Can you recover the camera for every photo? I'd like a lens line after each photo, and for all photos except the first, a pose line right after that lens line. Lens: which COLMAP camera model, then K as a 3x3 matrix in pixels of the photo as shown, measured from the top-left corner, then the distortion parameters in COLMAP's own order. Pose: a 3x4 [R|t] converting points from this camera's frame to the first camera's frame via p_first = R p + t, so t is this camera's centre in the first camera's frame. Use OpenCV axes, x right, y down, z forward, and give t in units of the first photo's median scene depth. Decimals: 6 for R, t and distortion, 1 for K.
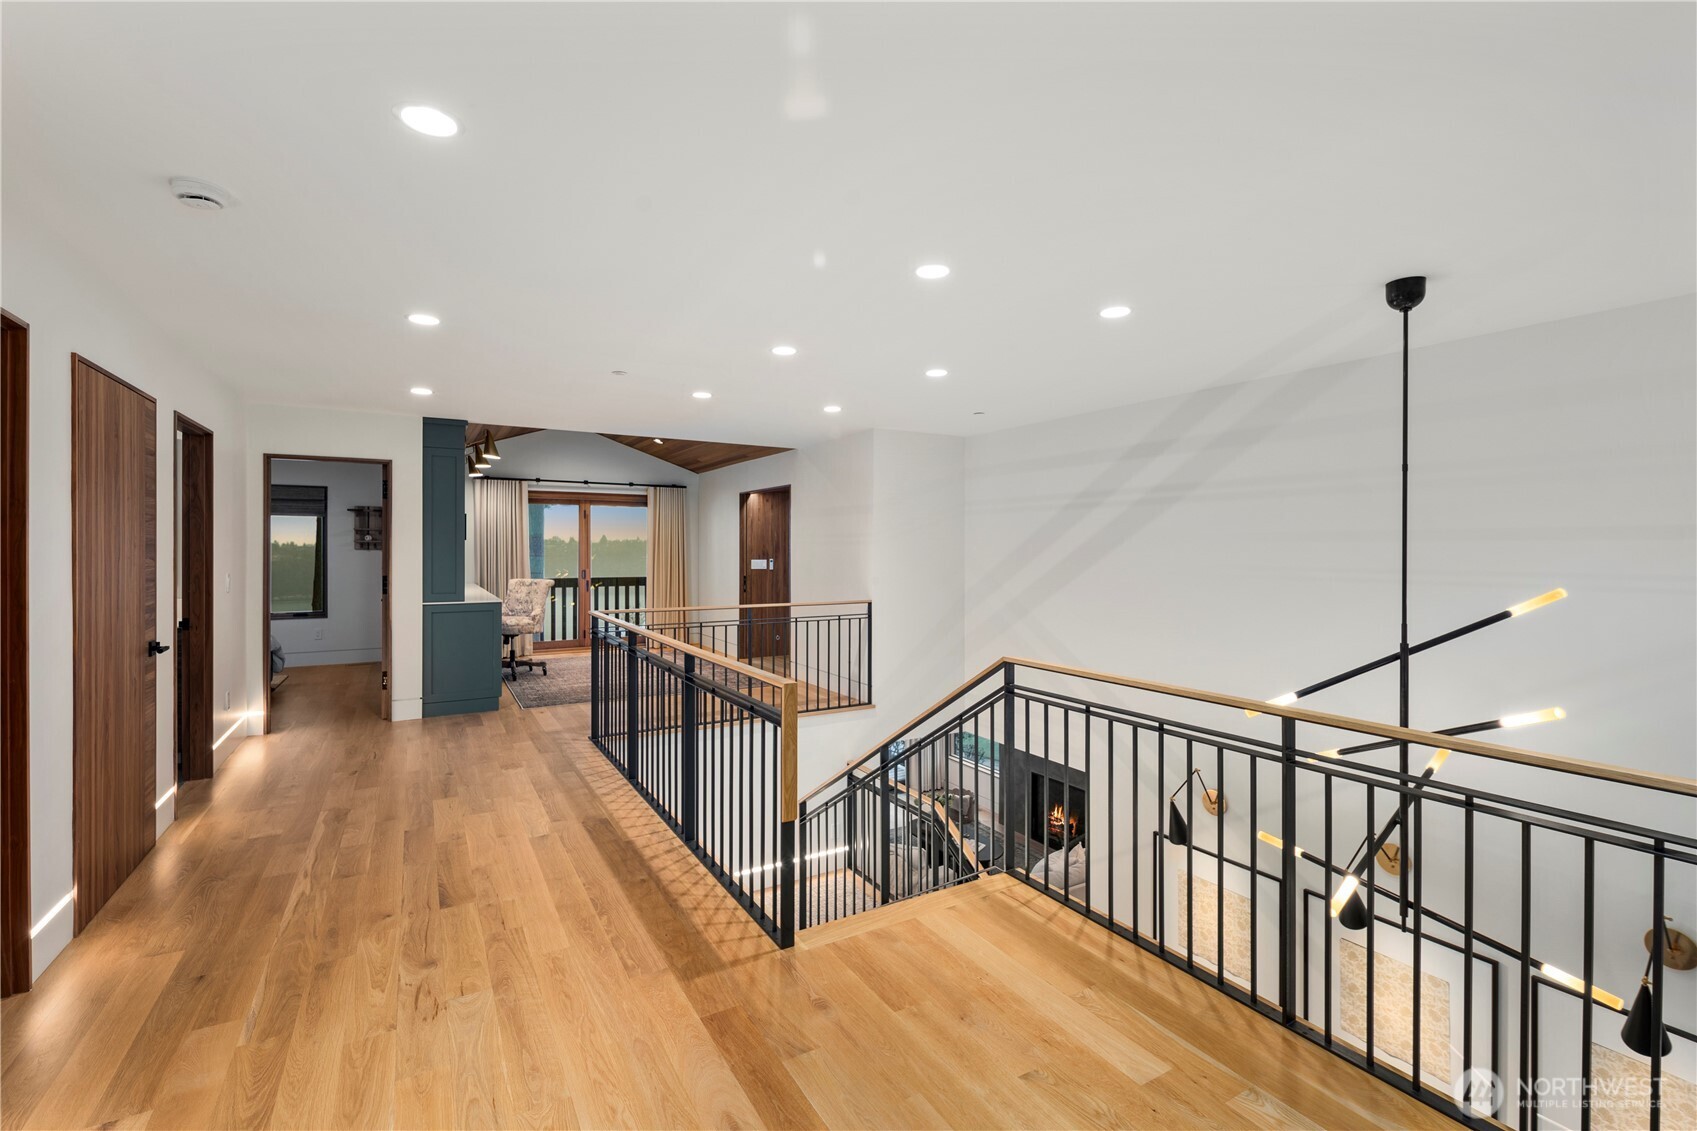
lens RADIAL K [[748.2, 0, 838.9], [0, 748.2, 554.1], [0, 0, 1]] dist [0.004914, 0.000381]
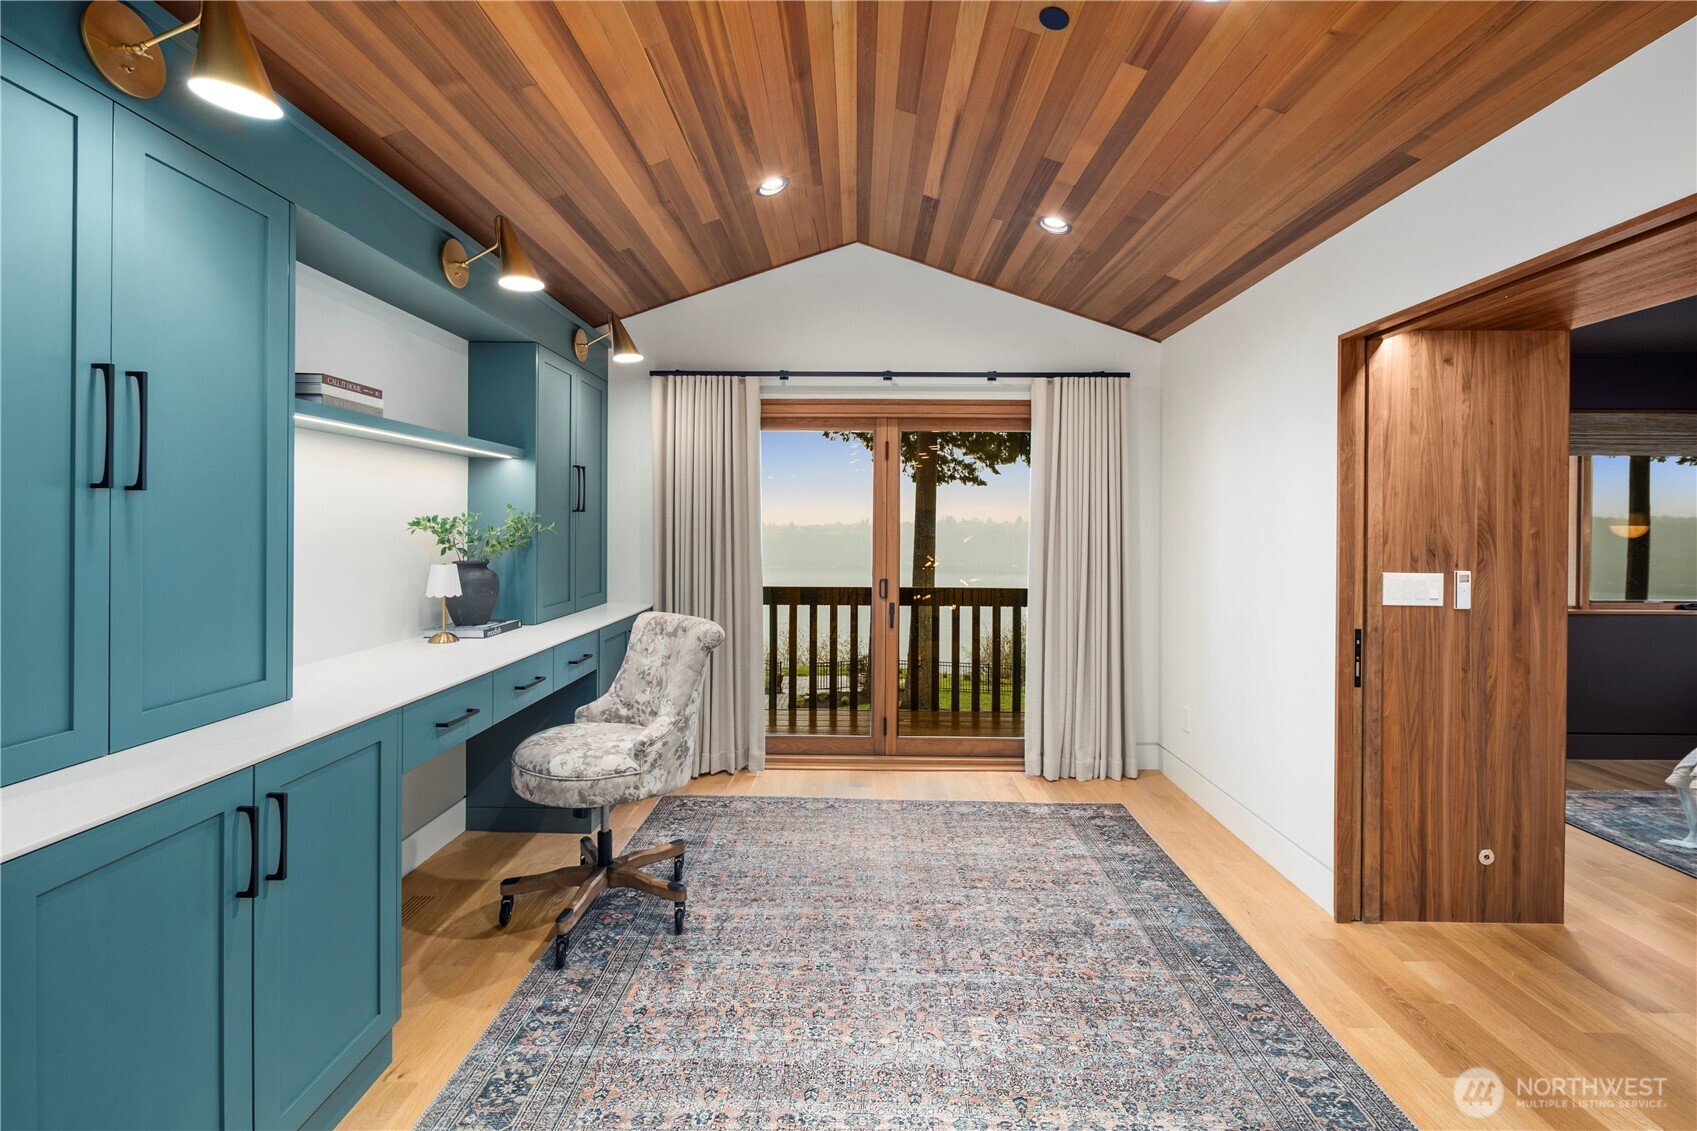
lens RADIAL K [[748.2, 0, 846.6], [0, 748.2, 527.0], [0, 0, 1]] dist [0.004914, 0.000381]
pose [[0.860950, 0.002860, -0.508682, -0.145264], [-0.008450, 0.999927, -0.008680, -0.005275], [0.508620, 0.011772, 0.860911, 0.646158]]
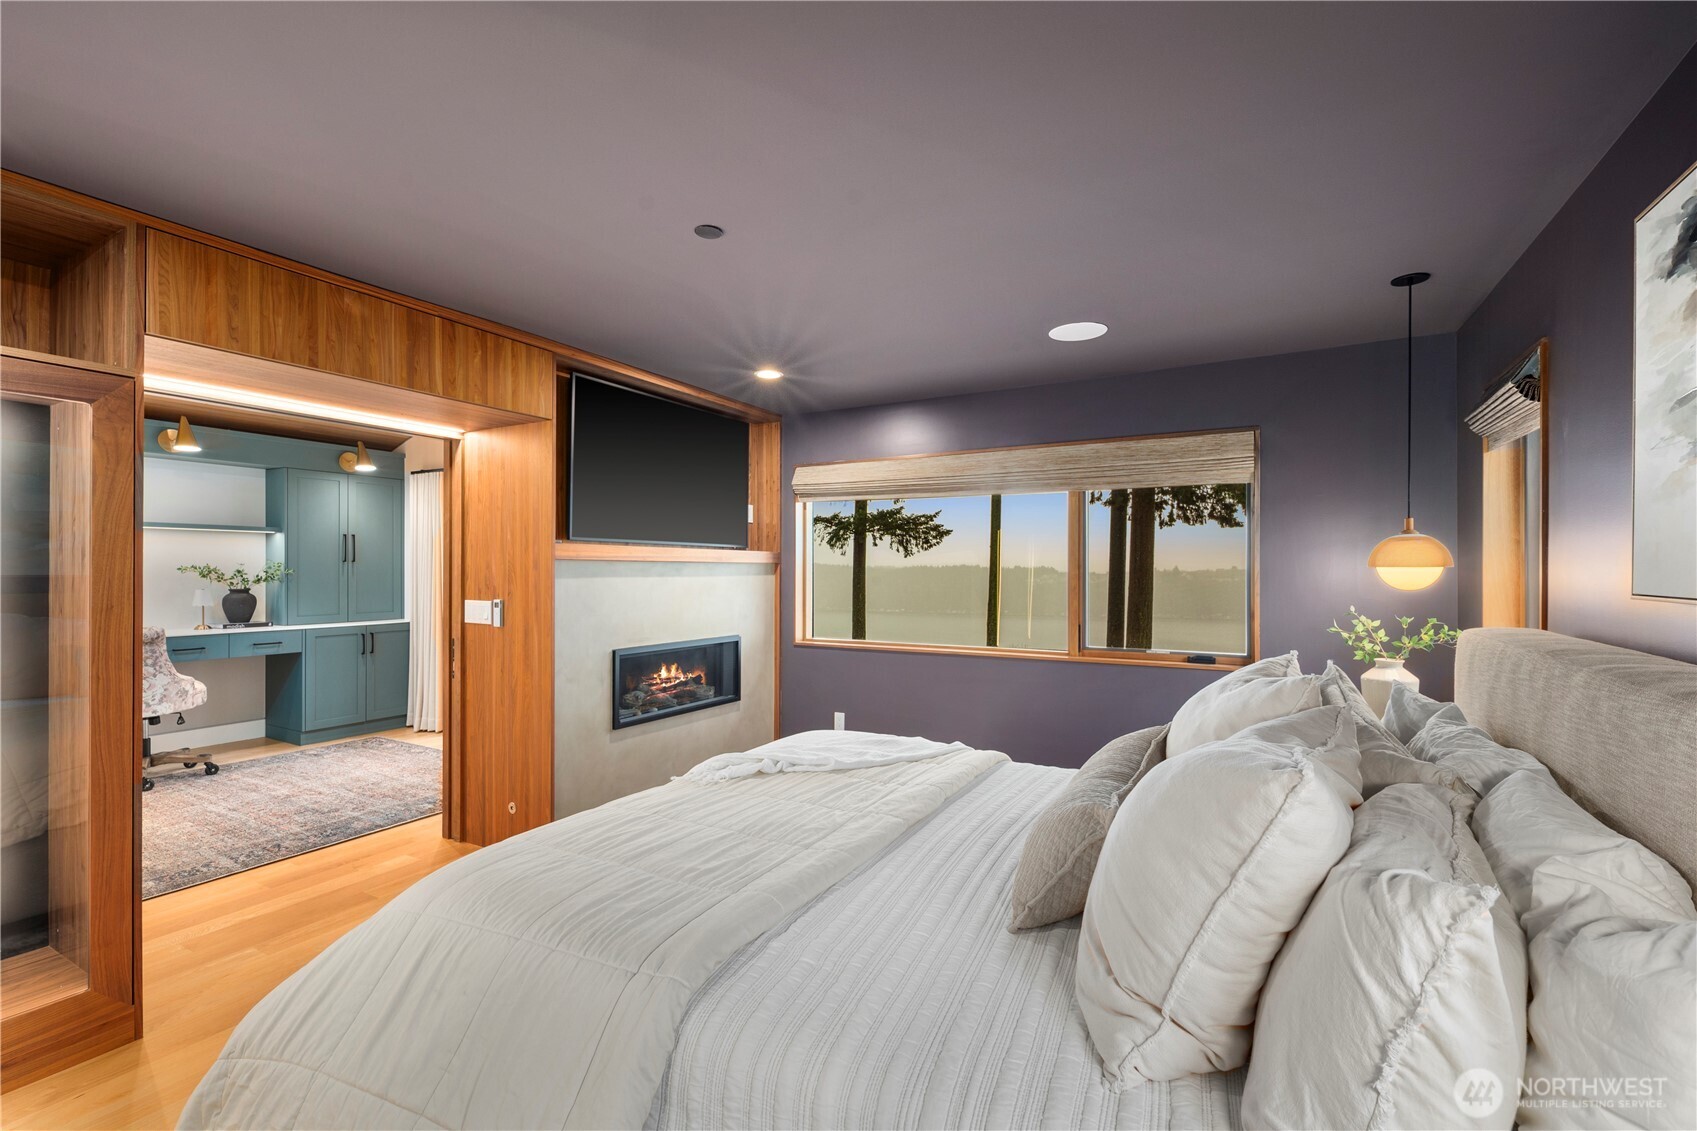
lens RADIAL K [[748.2, 0, 854.4], [0, 748.2, 575.5], [0, 0, 1]] dist [0.004914, 0.000381]
pose [[0.507840, -0.001607, -0.861450, 0.326179], [-0.008959, 0.999934, -0.007147, -0.004715], [0.861405, 0.011347, 0.507792, 0.956555]]
